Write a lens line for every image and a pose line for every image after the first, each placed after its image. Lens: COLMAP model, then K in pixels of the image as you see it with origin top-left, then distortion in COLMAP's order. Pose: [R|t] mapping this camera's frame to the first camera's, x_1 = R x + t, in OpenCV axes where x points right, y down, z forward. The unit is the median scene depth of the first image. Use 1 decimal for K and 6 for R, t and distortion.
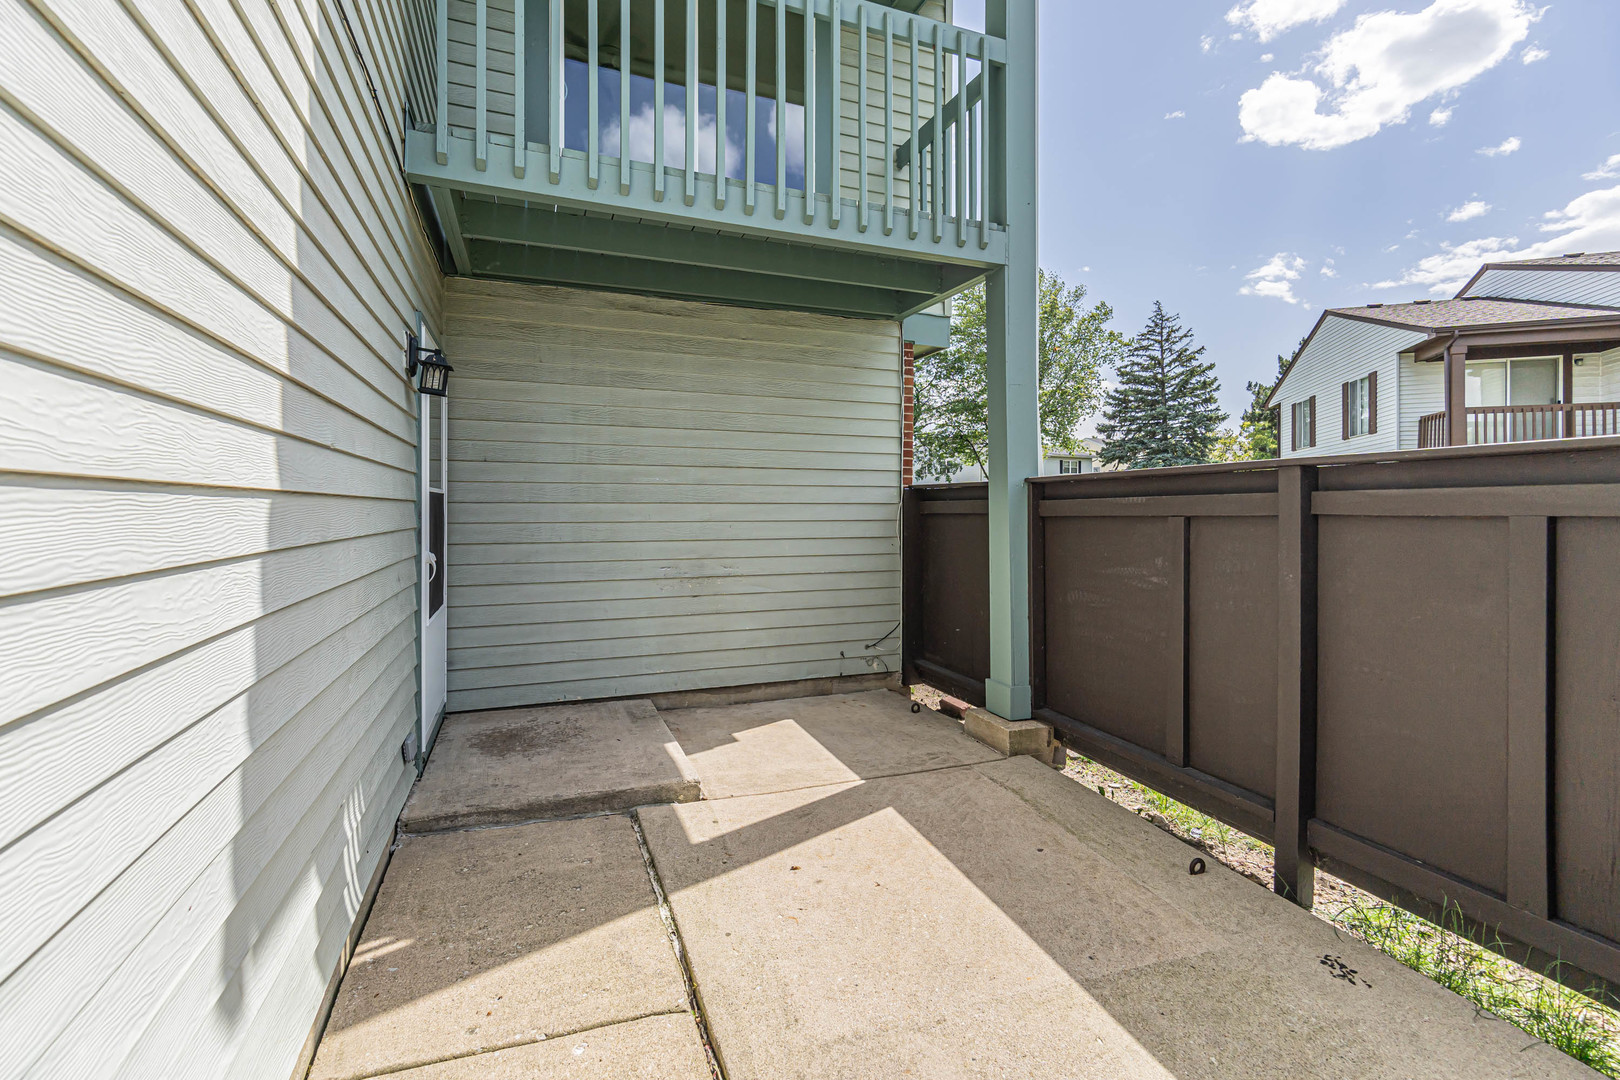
lens RADIAL K [[707.3, 0, 801.0], [0, 707.3, 514.0], [0, 0, 1]] dist [0.021935, 0.000050]
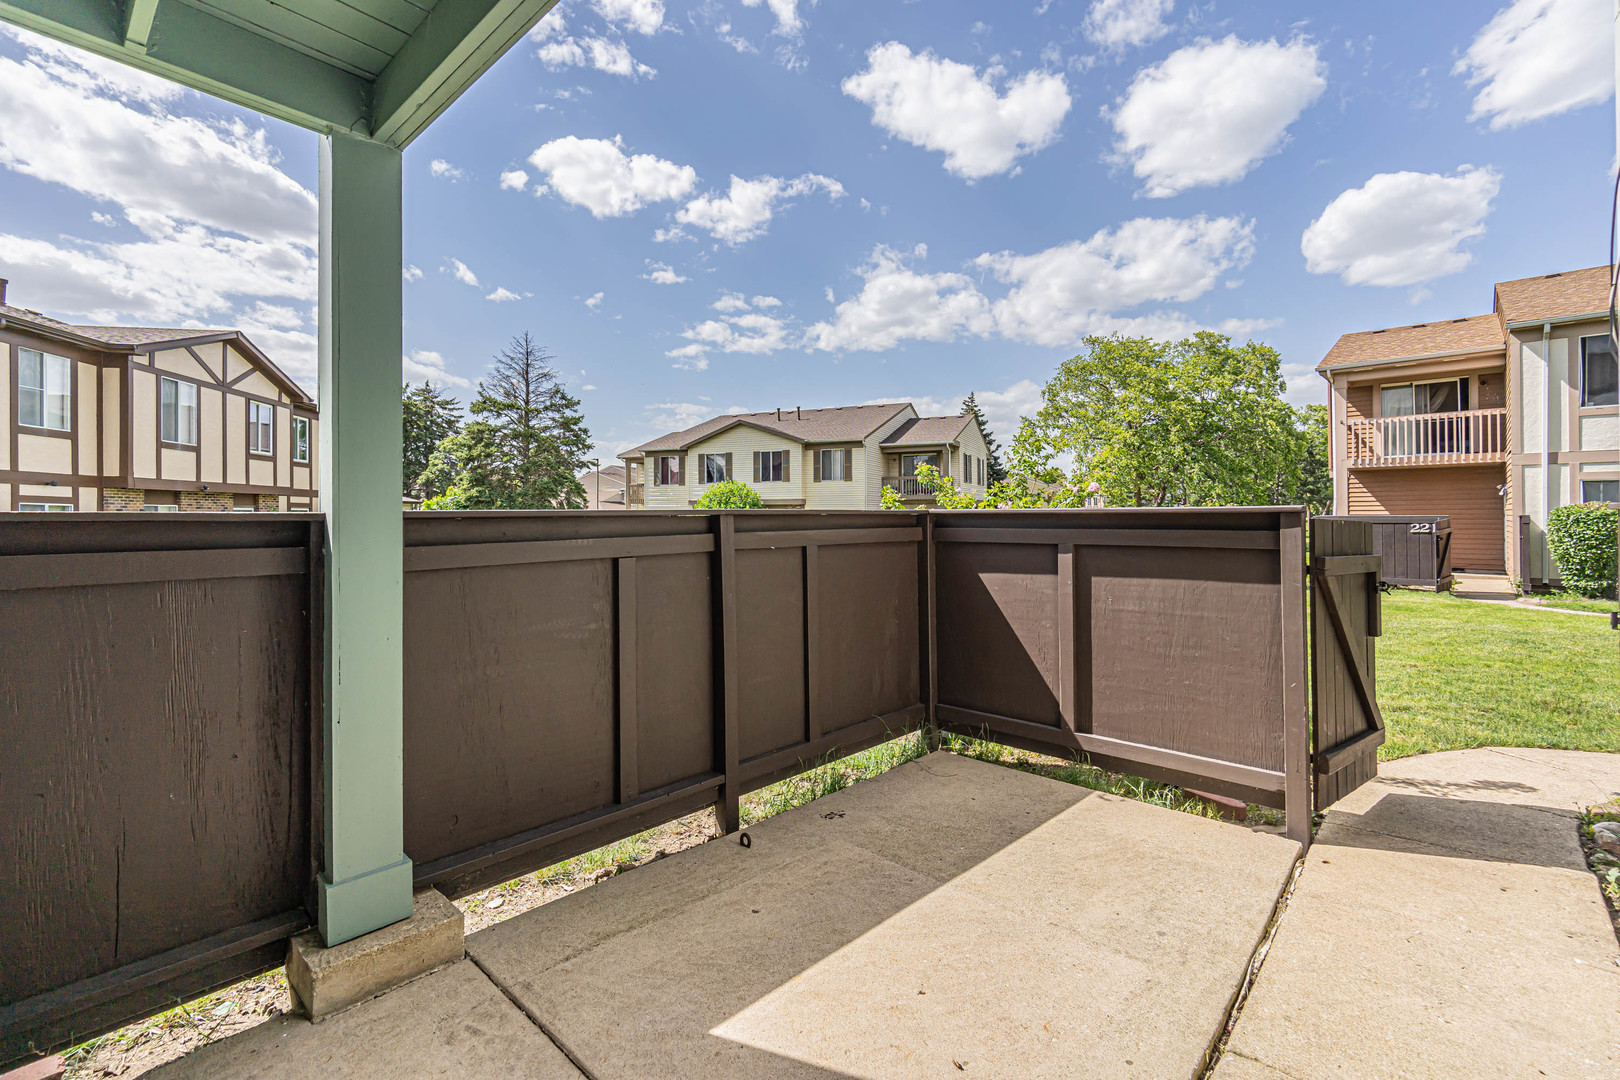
lens RADIAL K [[707.3, 0, 801.0], [0, 707.3, 514.0], [0, 0, 1]] dist [0.021935, 0.000050]
pose [[-0.446672, 0.005771, 0.894679, -0.600976], [0.002327, 0.999983, -0.005288, -0.068601], [-0.894695, -0.000280, -0.446678, 1.471221]]
